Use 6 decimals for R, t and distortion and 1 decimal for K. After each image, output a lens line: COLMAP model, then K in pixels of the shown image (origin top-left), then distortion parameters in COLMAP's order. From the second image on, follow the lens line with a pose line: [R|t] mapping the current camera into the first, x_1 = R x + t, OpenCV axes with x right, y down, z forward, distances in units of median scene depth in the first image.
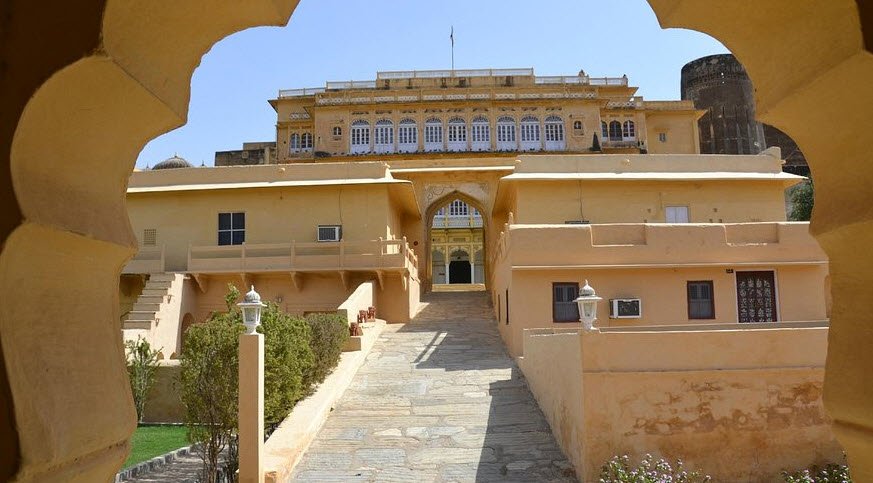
lens RADIAL K [[778.5, 0, 455.4], [0, 778.5, 241.7], [0, 0, 1]] dist [-0.006731, -0.001693]
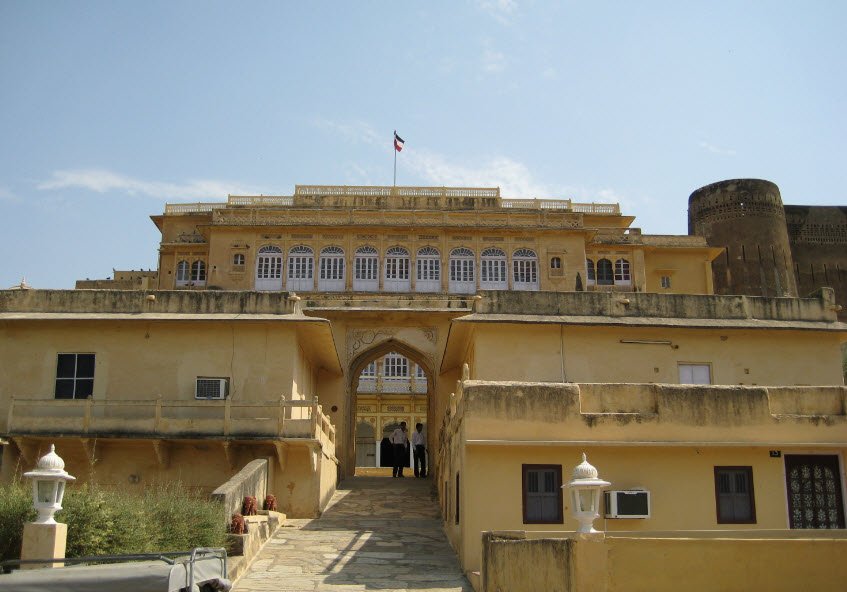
lens RADIAL K [[992.8, 0, 422.1], [0, 992.8, 313.7], [0, 0, 1]] dist [-0.104566, 0.255823]
pose [[0.999090, 0.033887, 0.025888, 0.002971], [-0.030994, 0.993993, -0.104959, 0.005980], [-0.029290, 0.104061, 0.994139, 0.046034]]
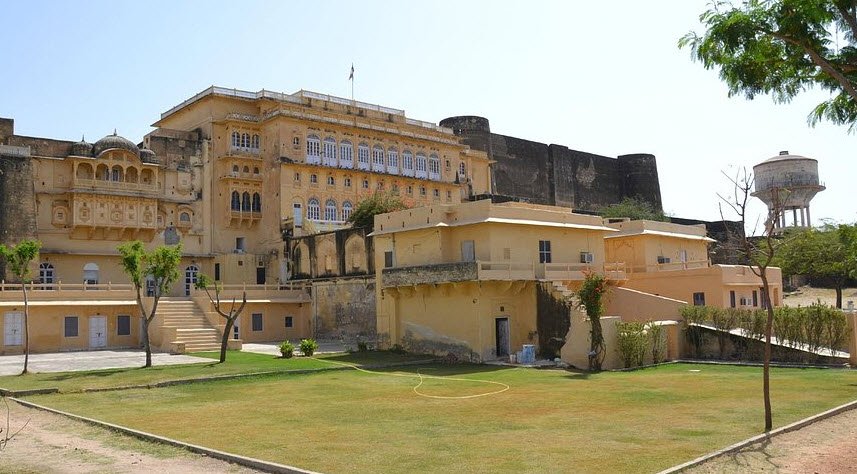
lens RADIAL K [[764.2, 0, 447.0], [0, 764.2, 237.2], [0, 0, 1]] dist [-0.006731, -0.001693]
pose [[0.730079, 0.069706, 0.679798, -0.775541], [-0.083156, 0.996453, -0.012869, -0.004989], [-0.678284, -0.047134, 0.733286, 0.017816]]
